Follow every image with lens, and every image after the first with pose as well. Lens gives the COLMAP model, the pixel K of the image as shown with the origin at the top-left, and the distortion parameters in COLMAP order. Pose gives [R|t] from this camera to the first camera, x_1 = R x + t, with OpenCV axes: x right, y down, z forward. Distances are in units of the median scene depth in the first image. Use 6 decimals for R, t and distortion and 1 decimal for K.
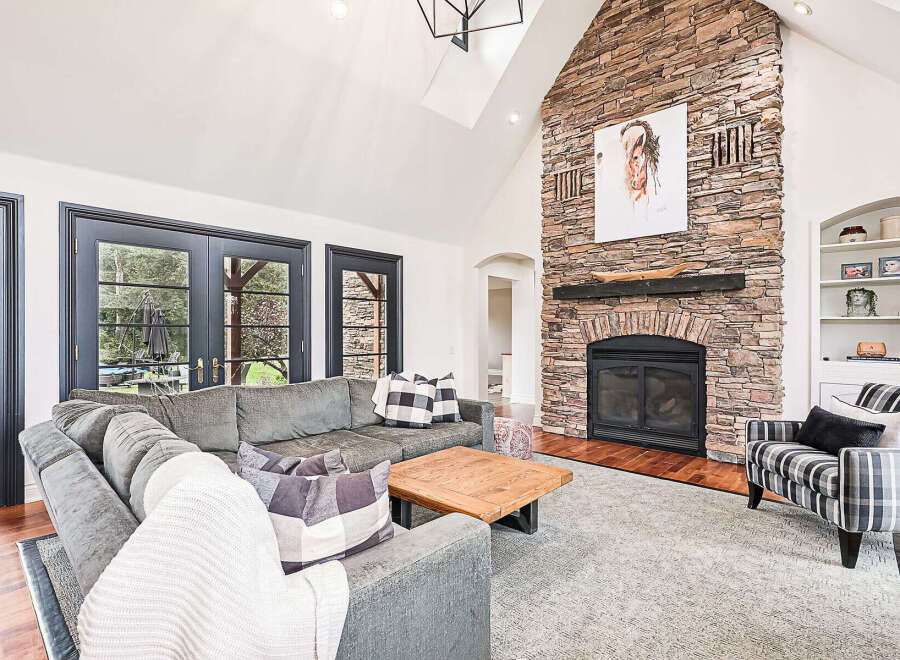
lens RADIAL K [[454.9, 0, 437.5], [0, 454.9, 330.8], [0, 0, 1]] dist [0.001559, 0.001415]
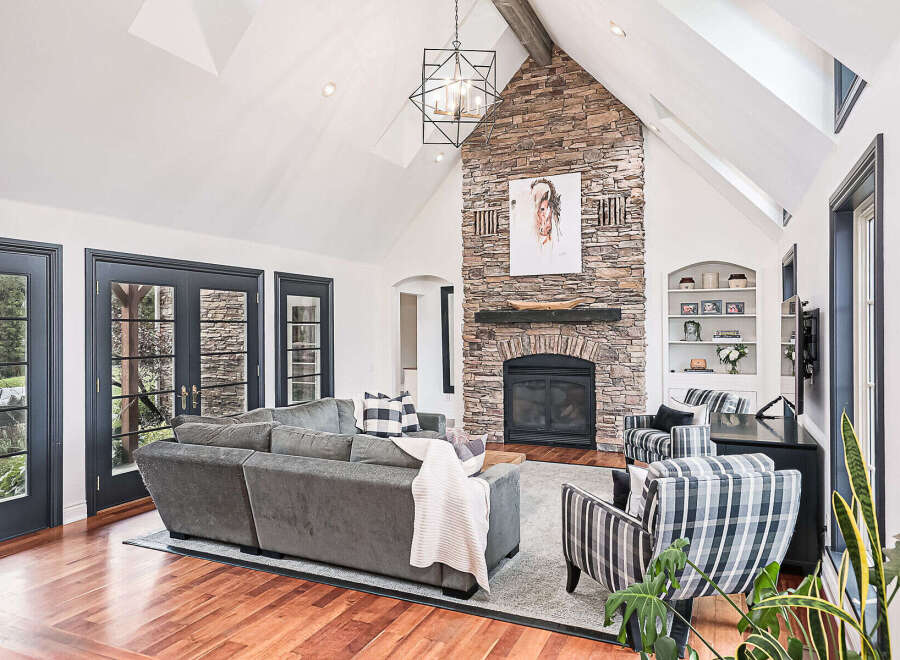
lens RADIAL K [[567.3, 0, 450.0], [0, 567.3, 330.0], [0, 0, 1]] dist [0.039118, 0.000001]
pose [[0.953127, -0.004007, 0.302544, -0.282425], [0.006118, 0.999963, -0.006028, -0.051084], [-0.302509, 0.007596, 0.953116, -0.402179]]
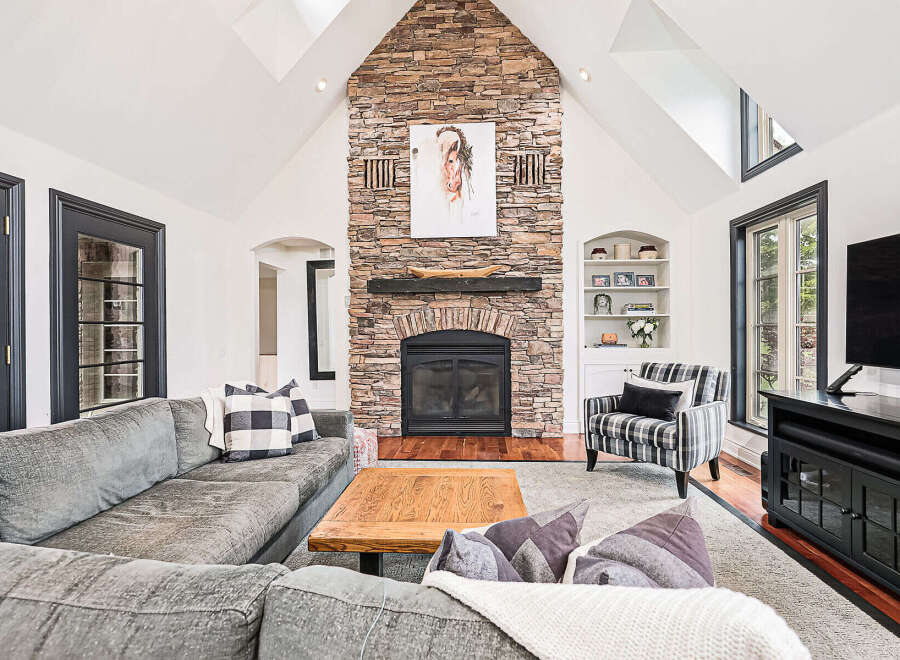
lens RADIAL K [[460.2, 0, 468.3], [0, 460.2, 325.1], [0, 0, 1]] dist [-0.001514, 0.000172]
pose [[0.773220, -0.003220, 0.634130, -0.221504], [0.006206, 0.999978, -0.002490, 0.001012], [-0.634108, 0.005861, 0.773222, 0.166032]]
